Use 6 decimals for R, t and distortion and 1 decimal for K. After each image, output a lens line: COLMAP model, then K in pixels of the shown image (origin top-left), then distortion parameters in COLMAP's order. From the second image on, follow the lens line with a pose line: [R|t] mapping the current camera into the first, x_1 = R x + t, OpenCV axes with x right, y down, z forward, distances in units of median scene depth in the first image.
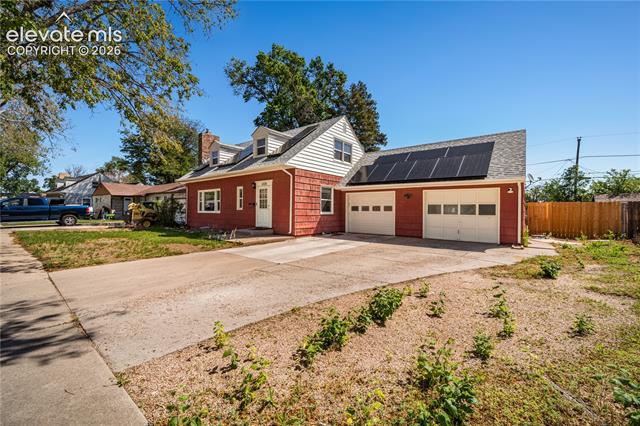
lens RADIAL K [[261.8, 0, 318.8], [0, 261.8, 211.5], [0, 0, 1]] dist [-0.001533, -0.000194]
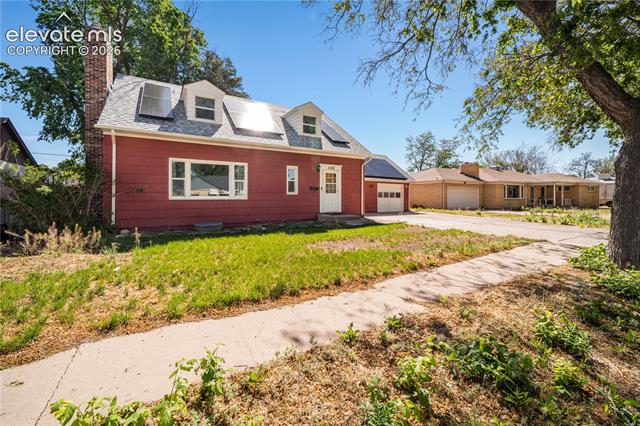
lens RADIAL K [[261.8, 0, 312.6], [0, 261.8, 197.5], [0, 0, 1]] dist [-0.001533, -0.000194]
pose [[0.347685, -0.003760, 0.937604, -1.150693], [0.008678, 0.999962, 0.000792, 0.002959], [-0.937571, 0.007861, 0.347704, 0.724471]]
